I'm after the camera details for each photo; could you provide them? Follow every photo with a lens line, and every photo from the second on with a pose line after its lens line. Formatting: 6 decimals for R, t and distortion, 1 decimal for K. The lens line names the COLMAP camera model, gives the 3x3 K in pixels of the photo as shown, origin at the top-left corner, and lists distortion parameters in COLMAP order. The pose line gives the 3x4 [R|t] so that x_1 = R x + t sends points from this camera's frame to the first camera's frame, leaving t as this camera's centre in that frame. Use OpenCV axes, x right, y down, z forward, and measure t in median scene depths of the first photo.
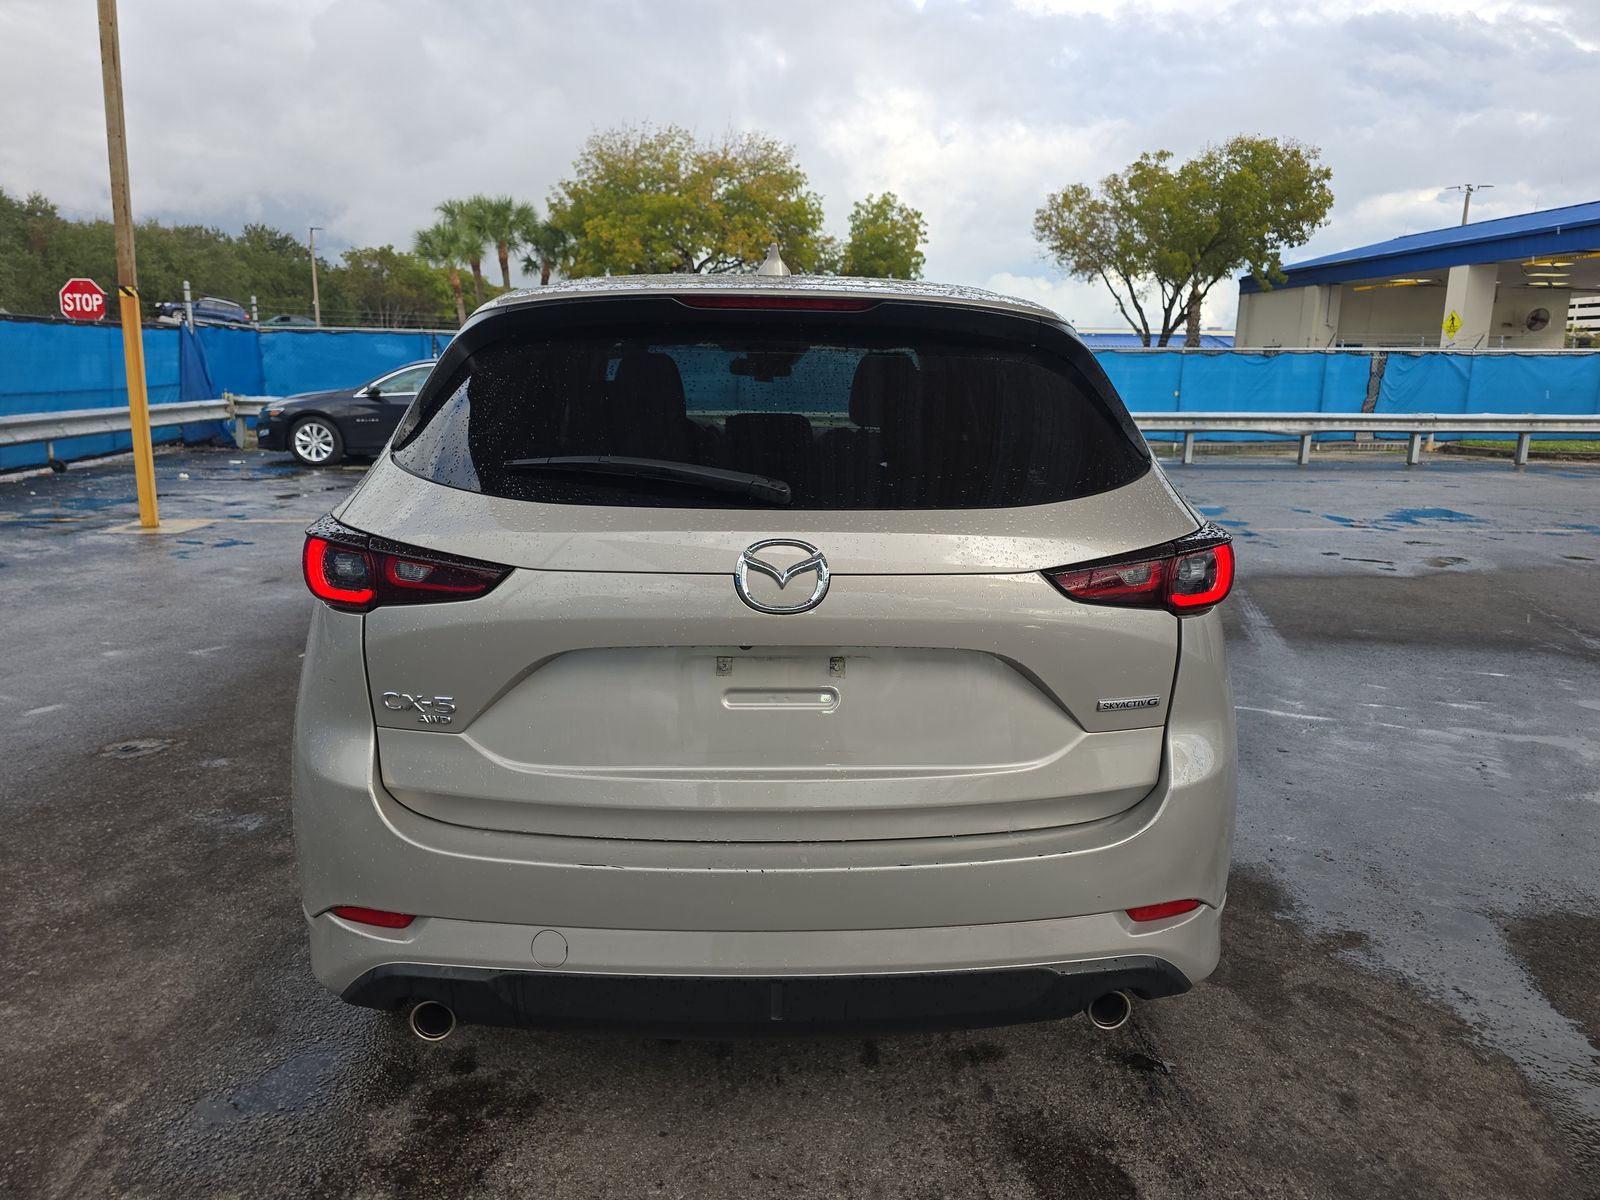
lens RADIAL K [[1078.2, 0, 801.4], [0, 1078.2, 577.9], [0, 0, 1]] dist [0.056757, -0.052185]
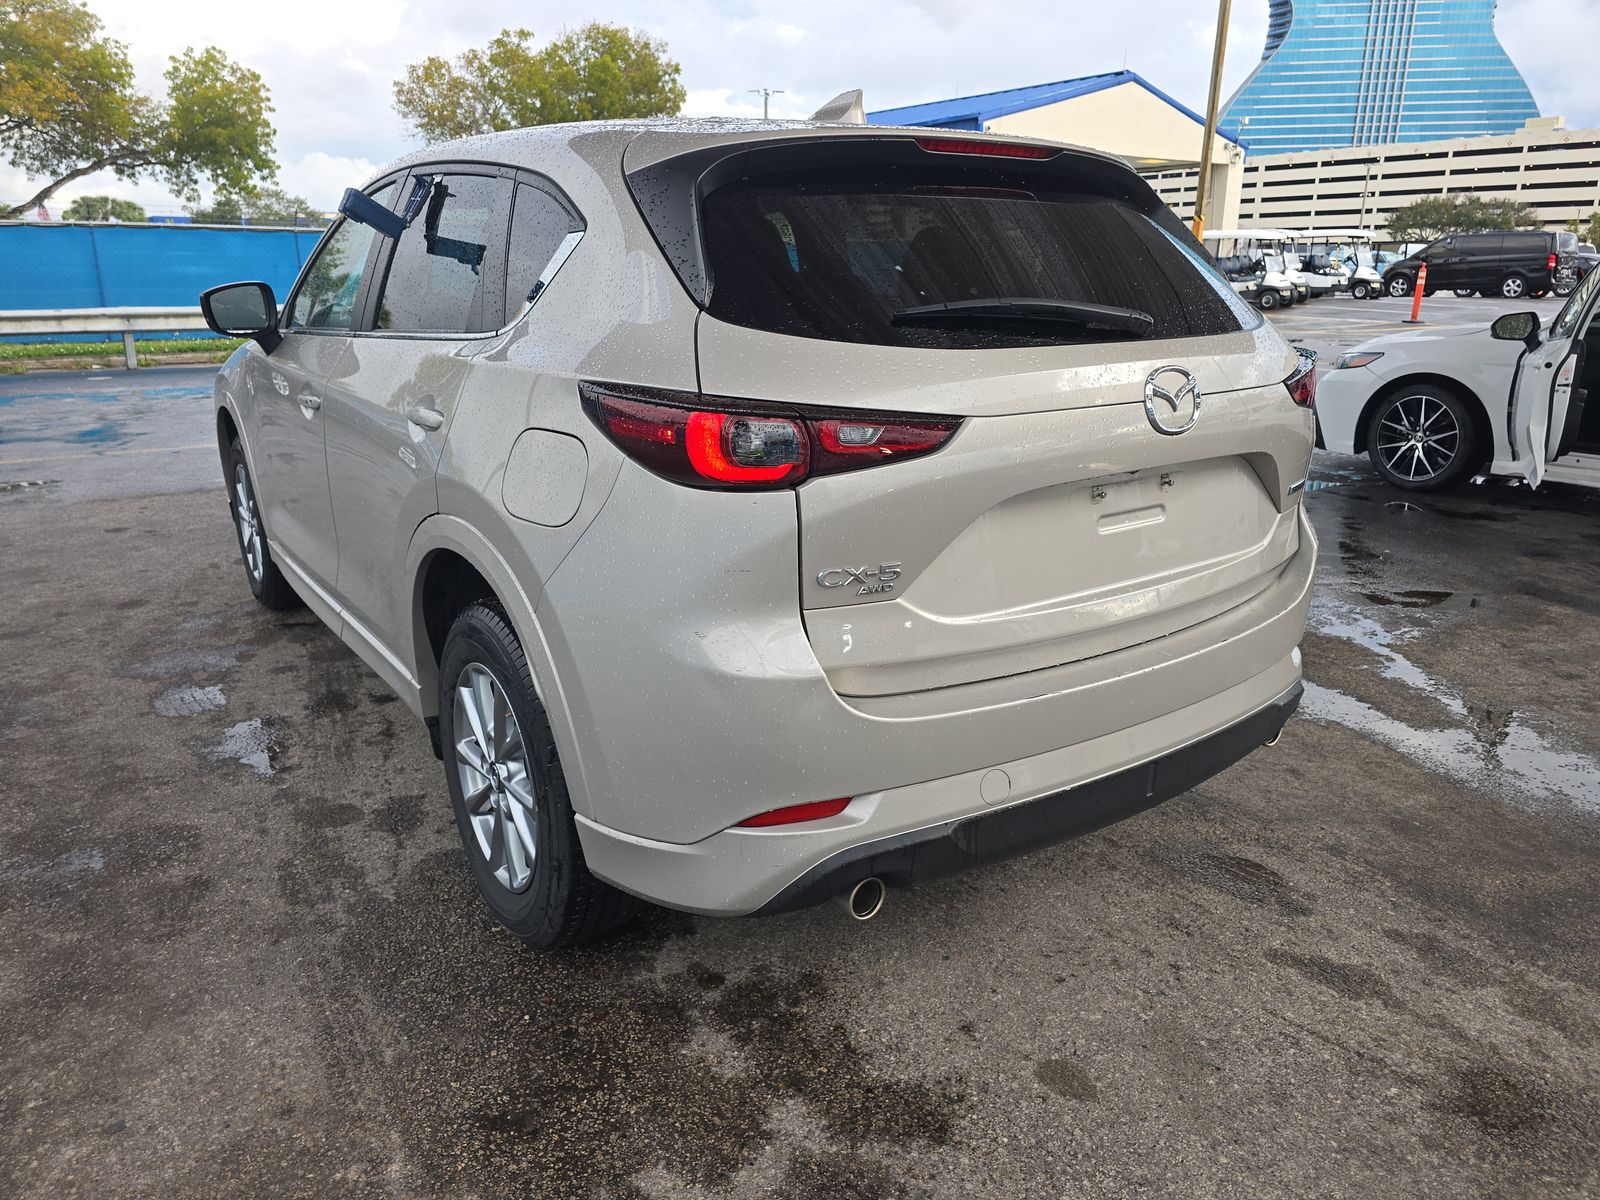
lens RADIAL K [[1078.2, 0, 801.4], [0, 1078.2, 577.9], [0, 0, 1]] dist [0.056757, -0.052185]
pose [[0.841688, -0.165295, 0.514041, -0.043458], [0.116459, 0.985158, 0.126099, -0.000311], [-0.527255, -0.046271, 0.848446, 0.011534]]
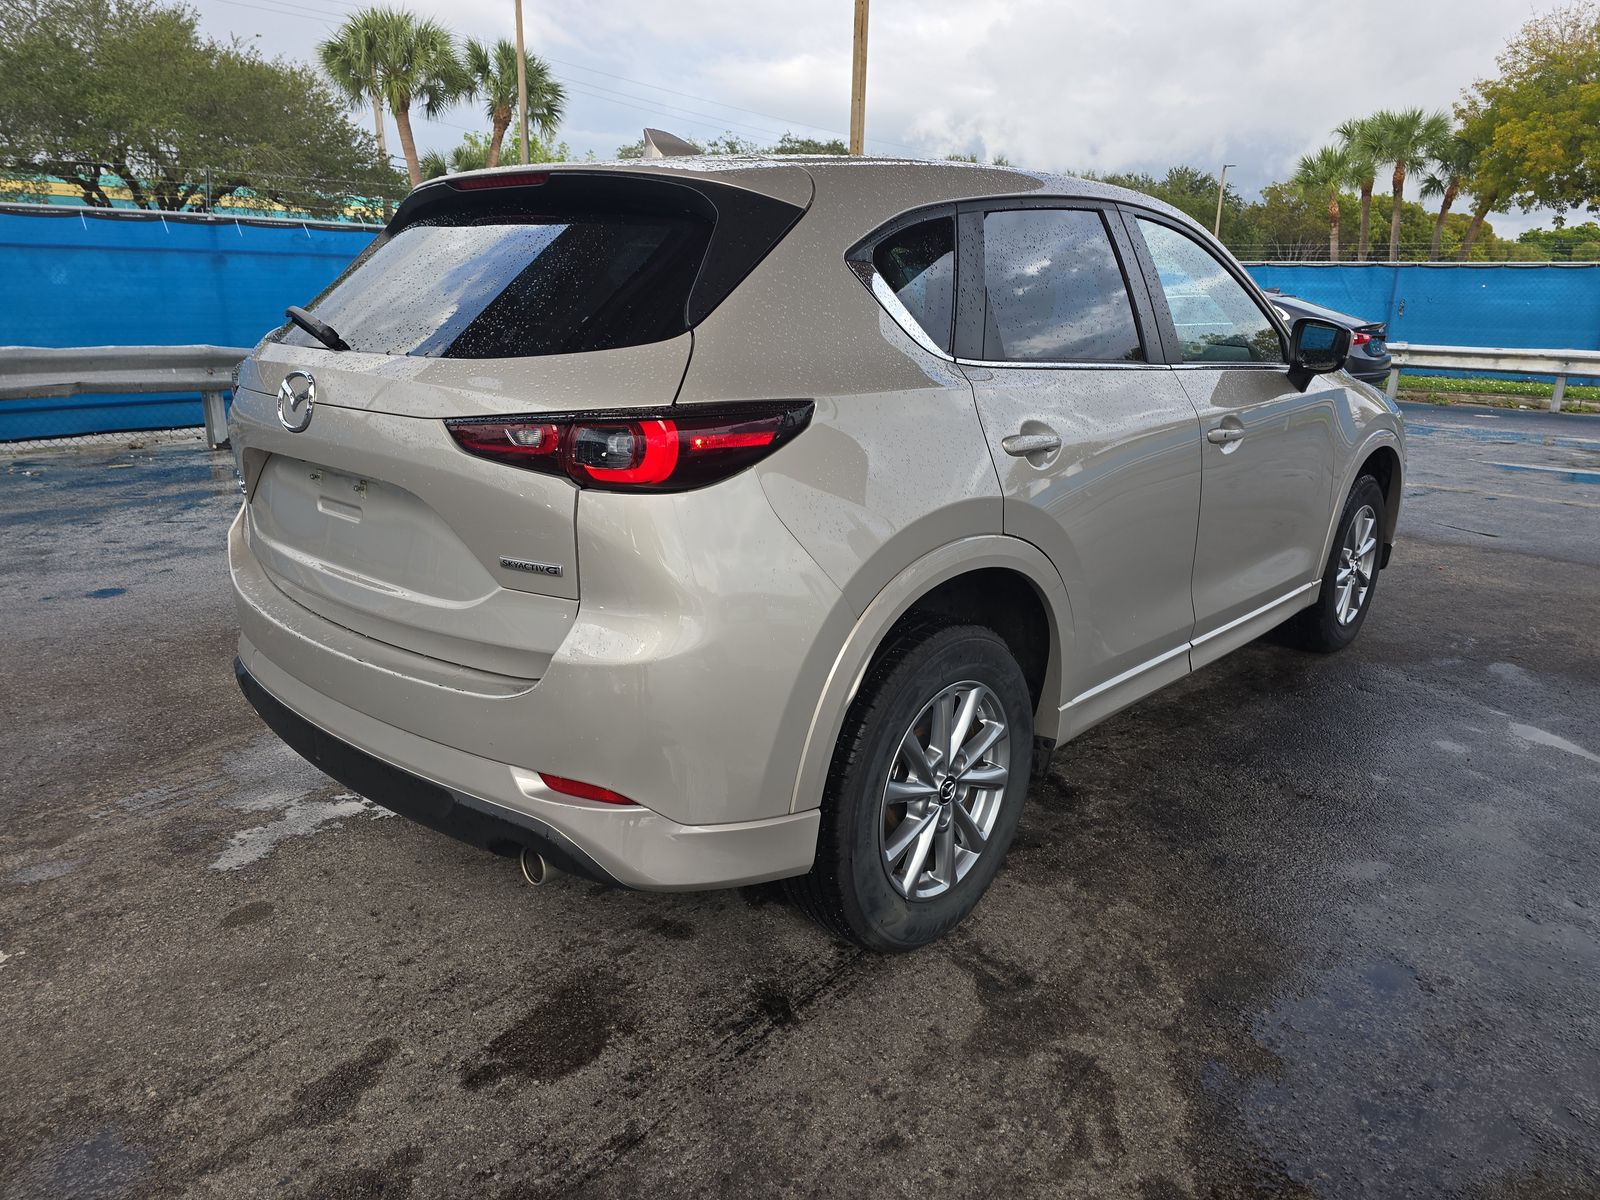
lens RADIAL K [[1078.2, 0, 801.4], [0, 1078.2, 577.9], [0, 0, 1]] dist [0.056757, -0.052185]
pose [[0.709081, 0.175754, -0.682872, 0.059426], [-0.140213, 0.984244, 0.107724, -0.000790], [0.691046, 0.019363, 0.722552, 0.023177]]
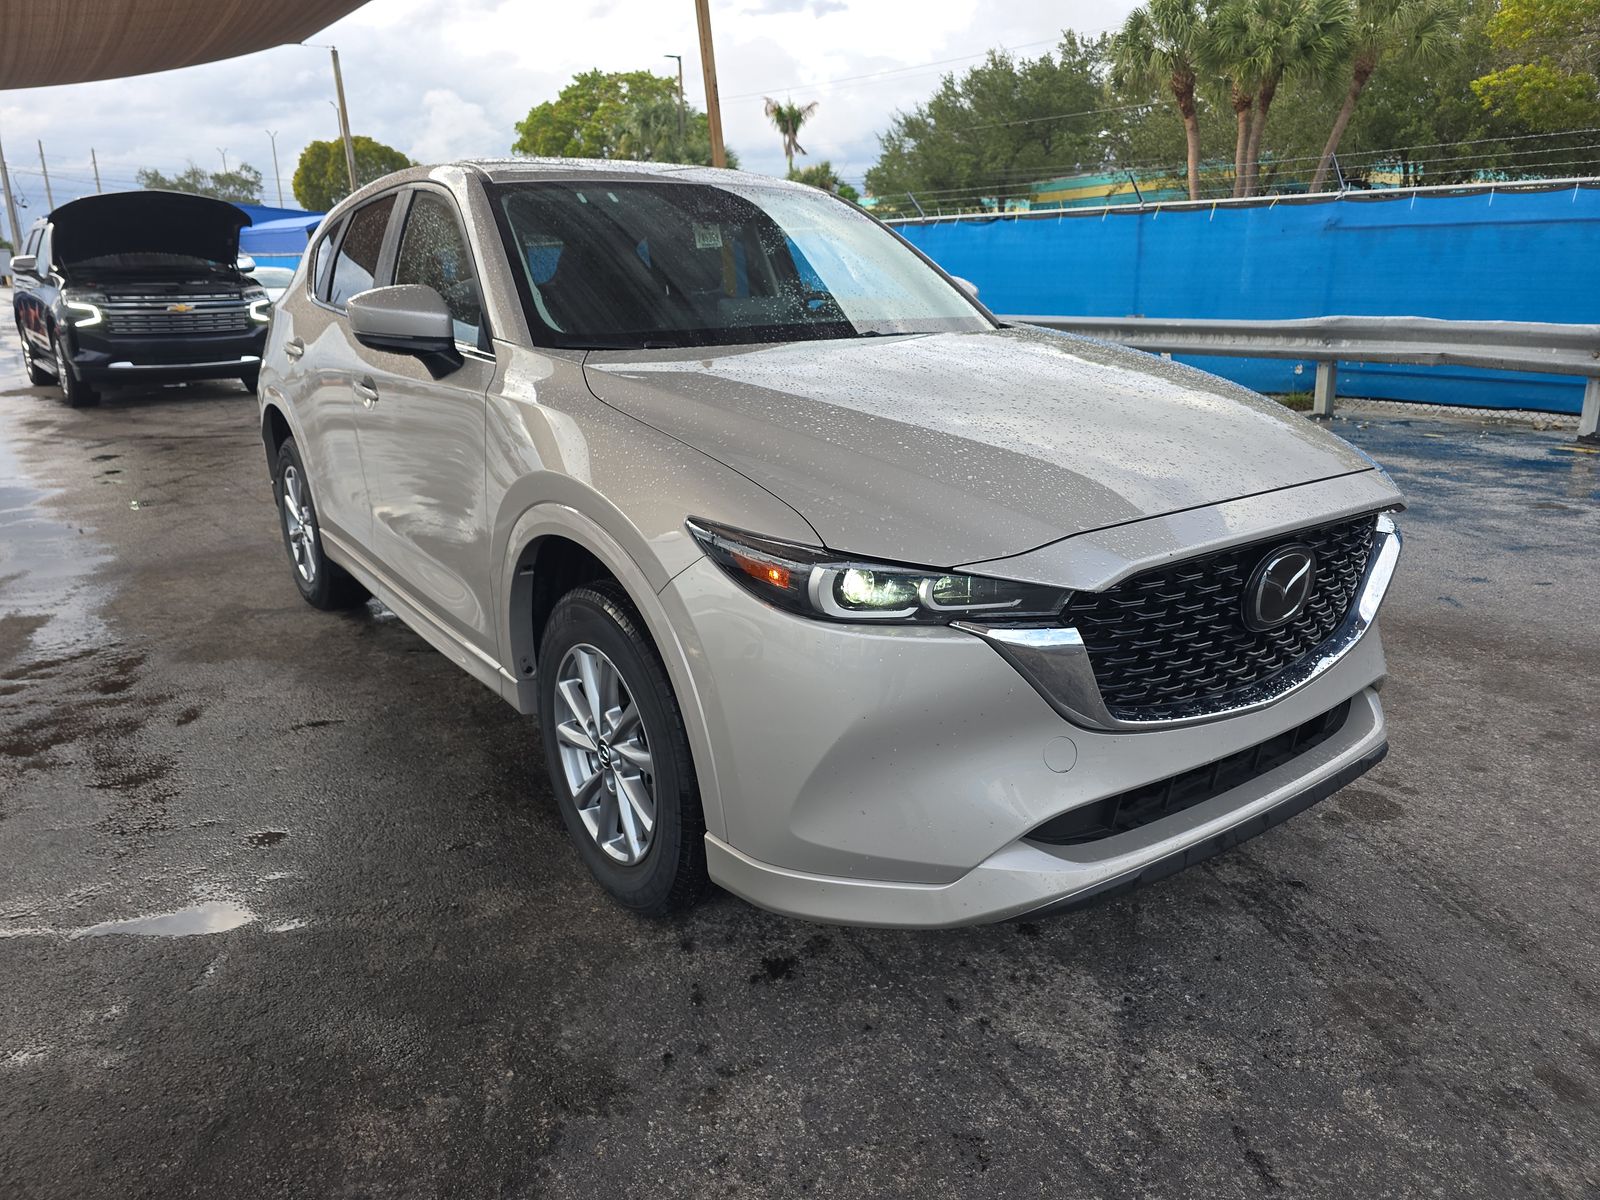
lens RADIAL K [[1078.2, 0, 801.4], [0, 1078.2, 577.9], [0, 0, 1]] dist [0.056757, -0.052185]
pose [[-0.833153, 0.147773, -0.532934, 0.043586], [-0.106861, 0.902465, 0.417297, -0.035821], [0.542620, 0.404622, -0.736101, 0.202590]]
